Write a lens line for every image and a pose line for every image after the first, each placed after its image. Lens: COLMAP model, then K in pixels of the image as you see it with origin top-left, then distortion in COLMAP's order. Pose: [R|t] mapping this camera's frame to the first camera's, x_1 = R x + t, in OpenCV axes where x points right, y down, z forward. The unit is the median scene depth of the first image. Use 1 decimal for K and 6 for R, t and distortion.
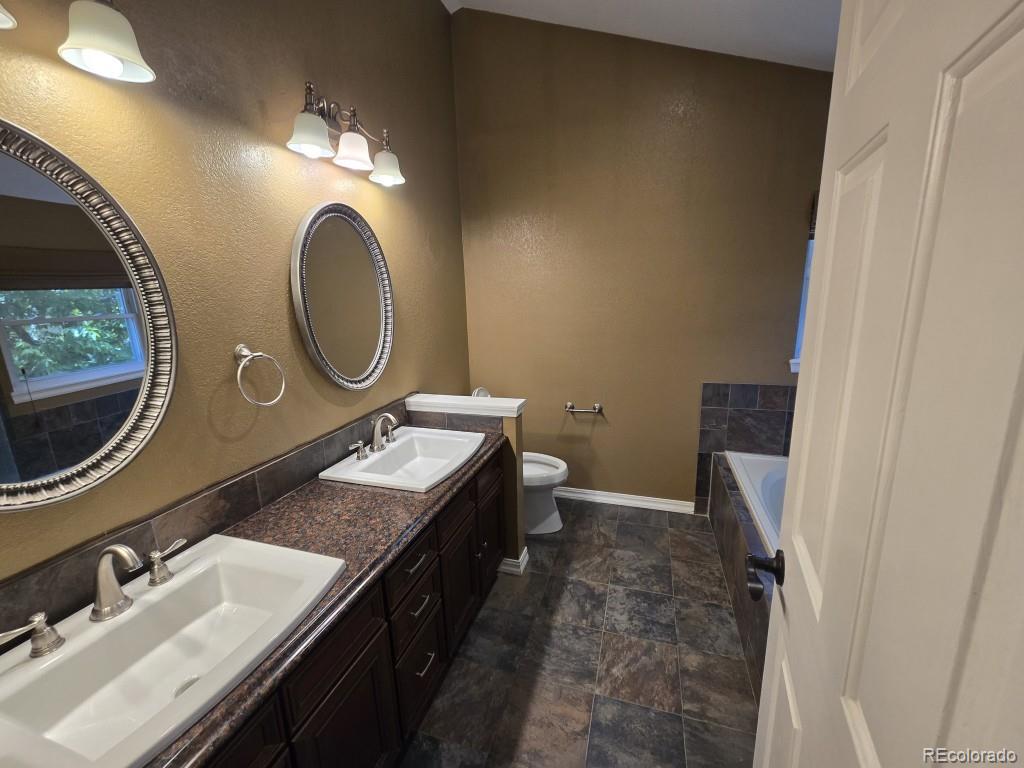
lens RADIAL K [[421.9, 0, 507.8], [0, 421.9, 384.6], [0, 0, 1]] dist [0.000306, -0.000037]
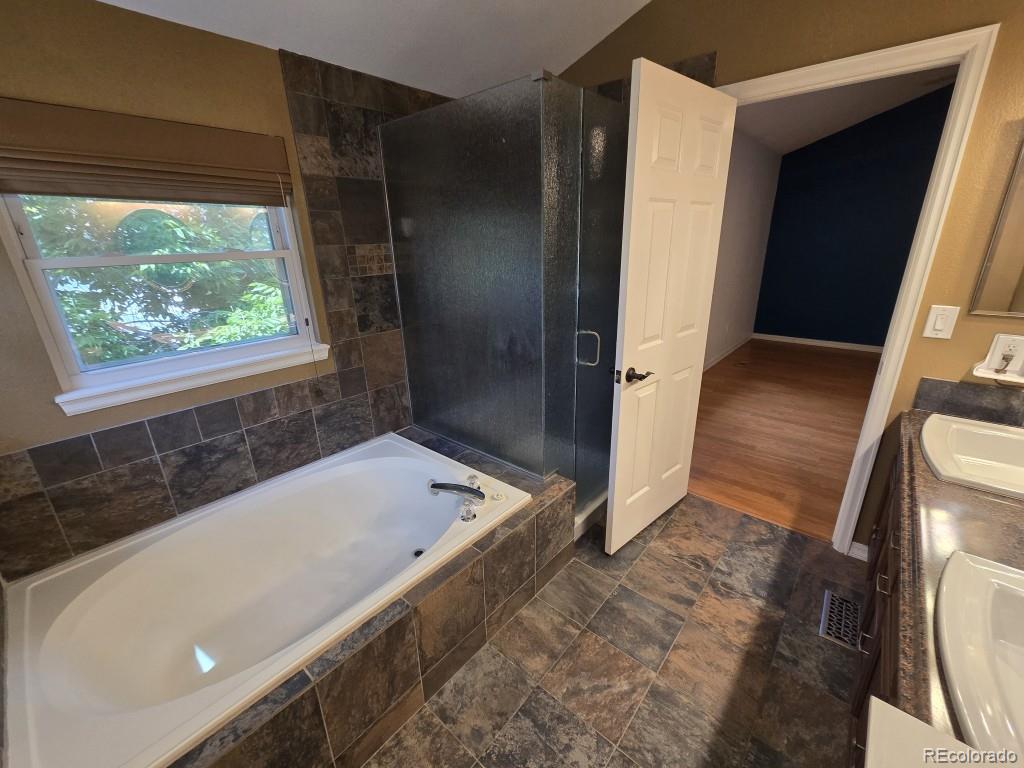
lens RADIAL K [[421.9, 0, 507.8], [0, 421.9, 384.6], [0, 0, 1]] dist [0.000306, -0.000037]
pose [[-0.918727, -0.074431, 0.387814, 0.181392], [0.136419, 0.861791, 0.488575, -0.346431], [-0.370580, 0.501772, -0.781598, 1.461082]]
